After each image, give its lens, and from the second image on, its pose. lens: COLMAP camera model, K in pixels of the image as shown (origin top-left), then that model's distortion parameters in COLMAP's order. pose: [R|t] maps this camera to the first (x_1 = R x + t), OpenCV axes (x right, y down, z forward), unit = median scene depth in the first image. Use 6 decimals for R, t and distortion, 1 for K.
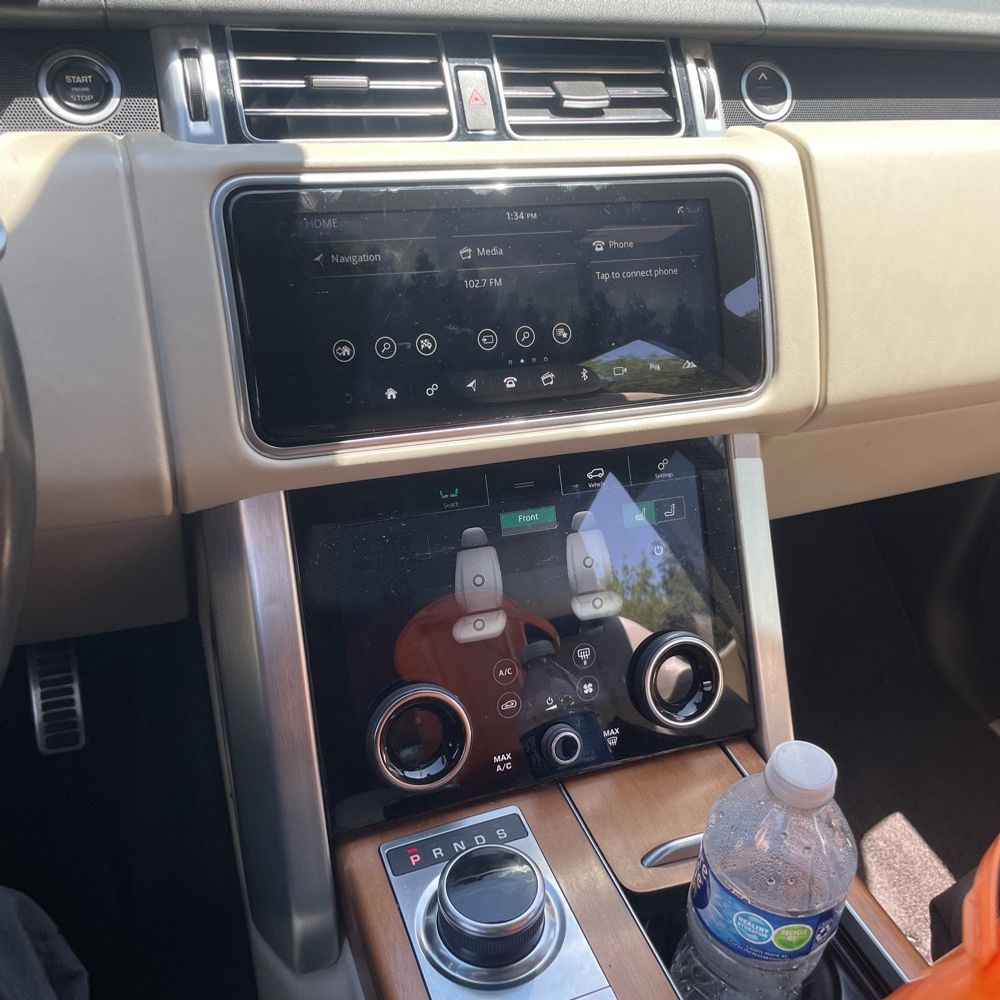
lens RADIAL K [[1023.1, 0, 502.9], [0, 1023.1, 521.0], [0, 0, 1]] dist [0.019773, 0.000000]
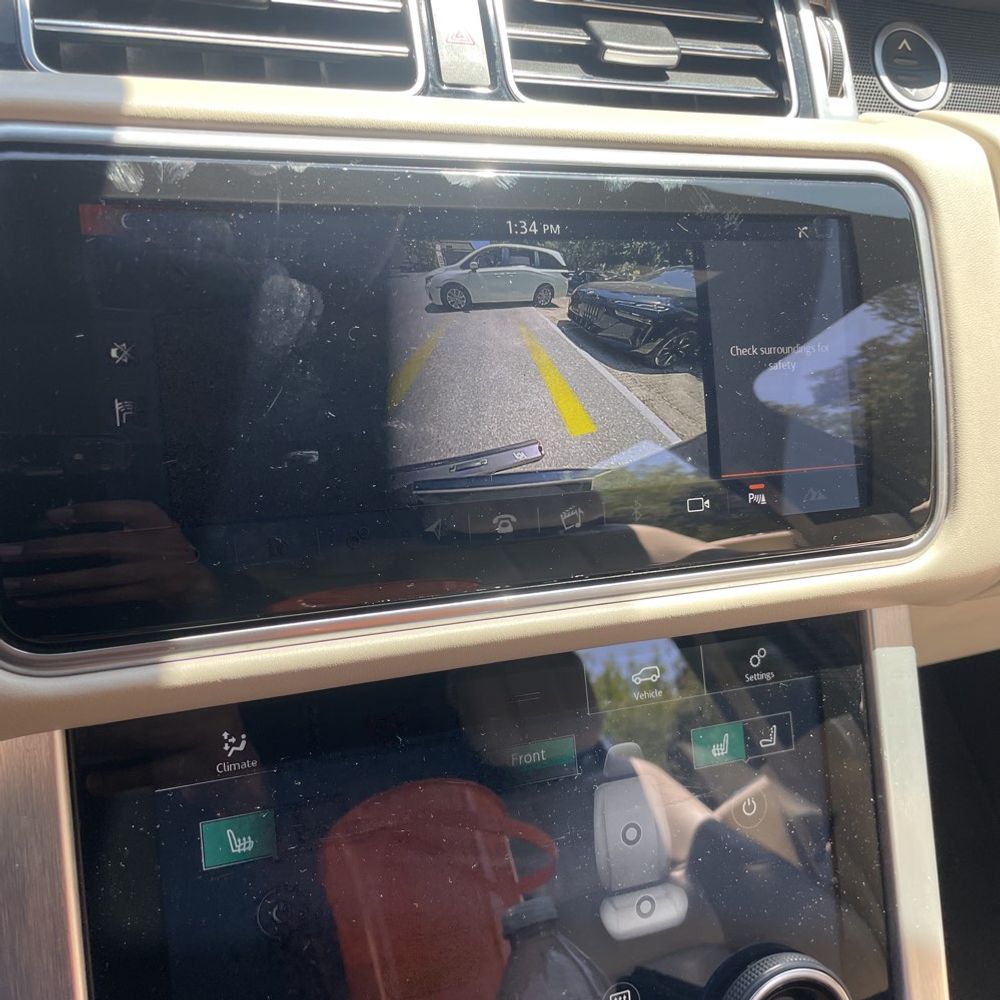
lens RADIAL K [[1023.1, 0, 501.5], [0, 1023.1, 500.8], [0, 0, 1]] dist [0.019773, 0.000000]
pose [[0.999388, 0.029436, 0.018906, -0.004845], [-0.027842, 0.996434, -0.079652, -0.096690], [-0.021183, 0.079077, 0.996643, 0.419686]]
